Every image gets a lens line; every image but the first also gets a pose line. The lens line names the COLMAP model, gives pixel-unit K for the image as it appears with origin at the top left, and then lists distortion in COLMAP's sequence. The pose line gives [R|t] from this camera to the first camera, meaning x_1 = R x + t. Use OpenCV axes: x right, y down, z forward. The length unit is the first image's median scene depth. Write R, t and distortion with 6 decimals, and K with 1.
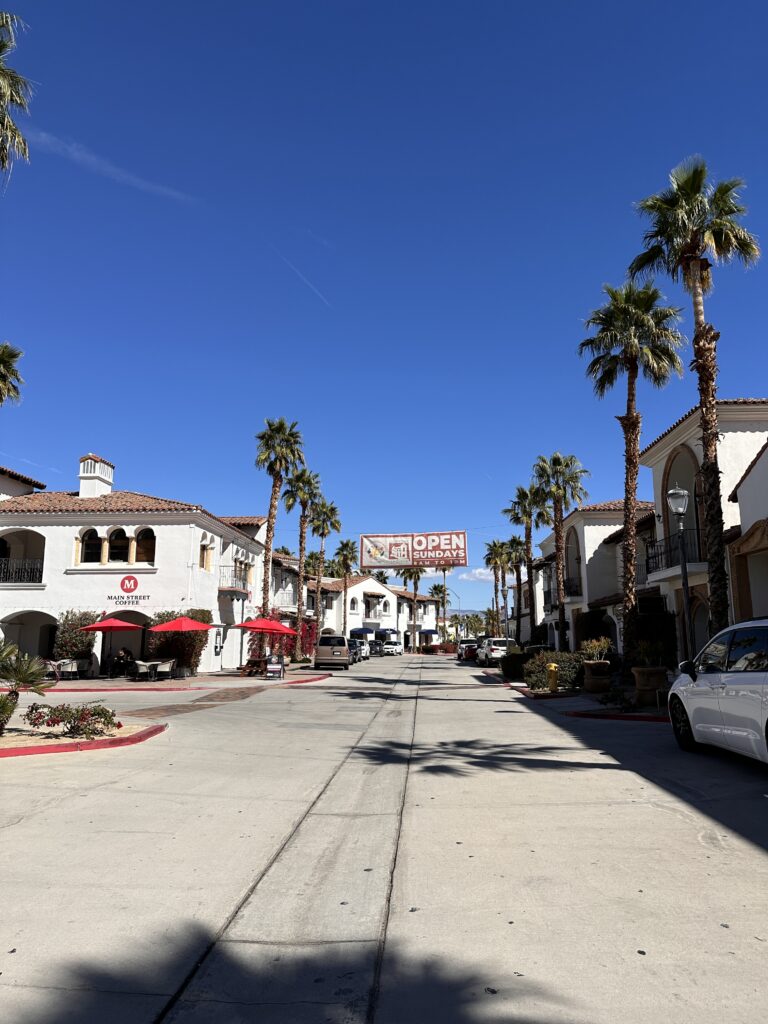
lens RADIAL K [[710.6, 0, 386.9], [0, 710.6, 513.3], [0, 0, 1]] dist [0.062983, 0.000496]
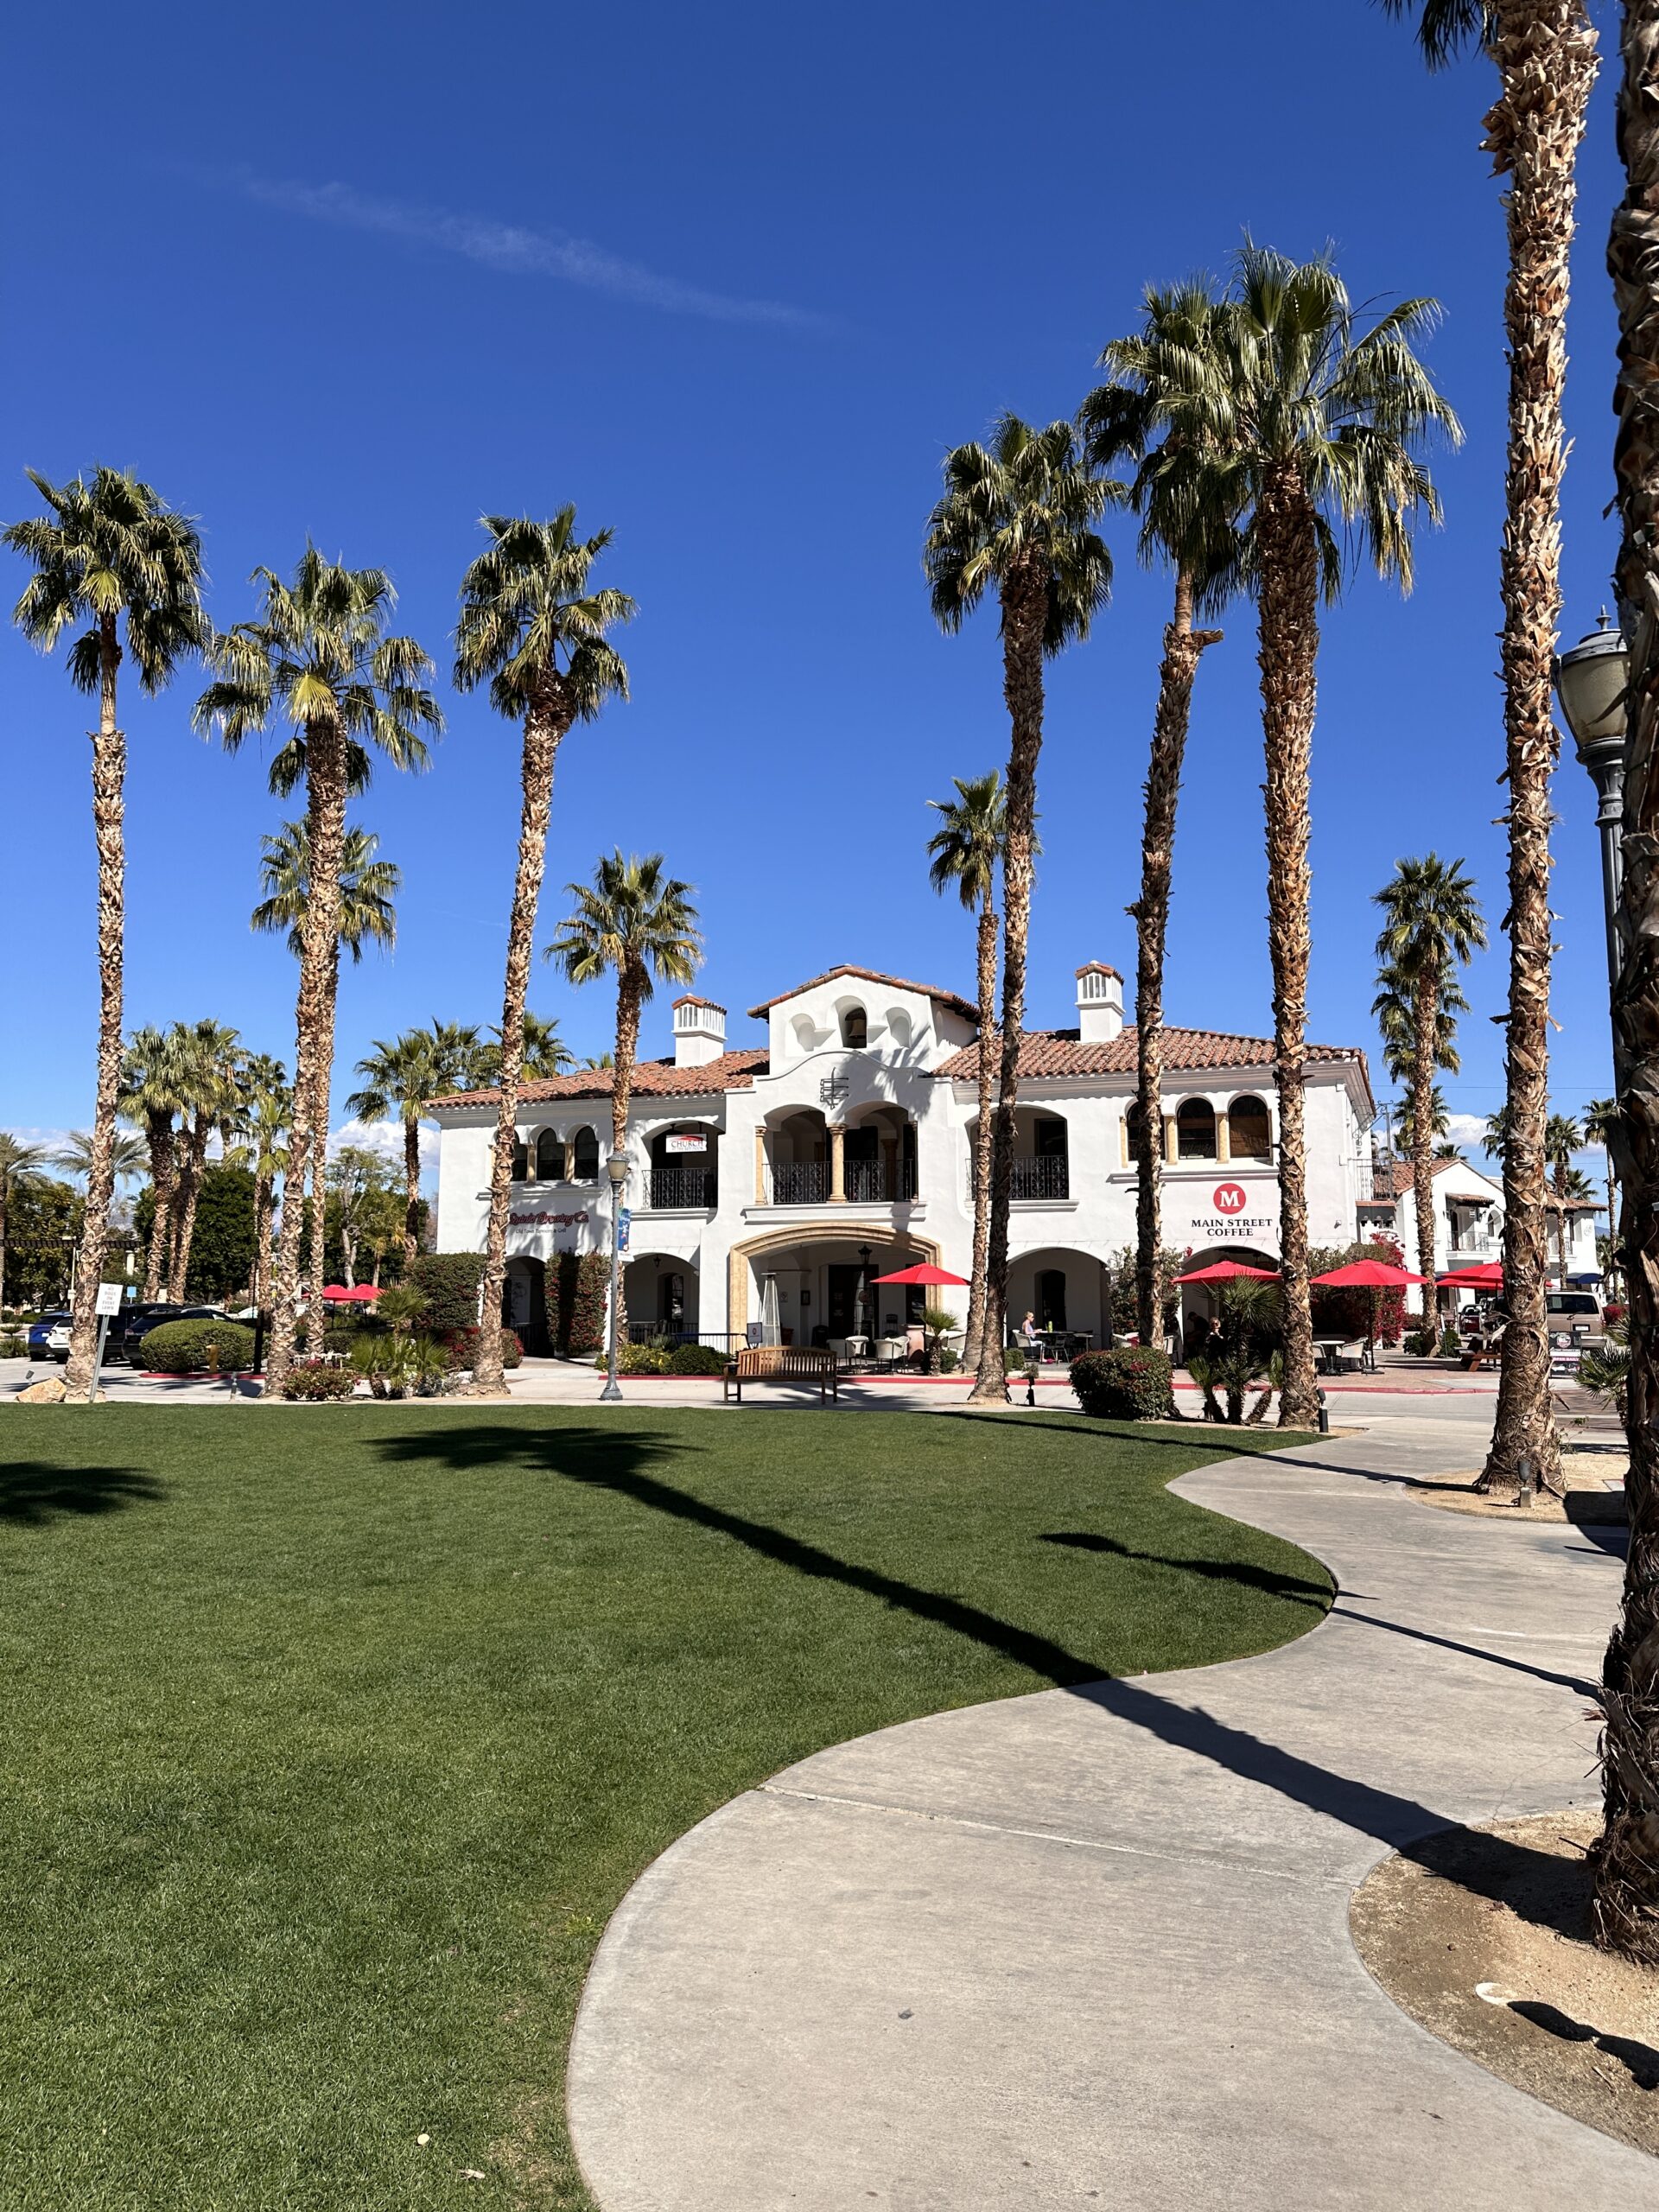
lens RADIAL K [[1535.1, 0, 825.3], [0, 1535.1, 1099.5], [0, 0, 1]] dist [0.062983, 0.000496]
pose [[0.947989, -0.044235, -0.315216, -0.273205], [0.059975, 0.997382, 0.040406, -0.042759], [0.312603, -0.057210, 0.948160, -0.210210]]
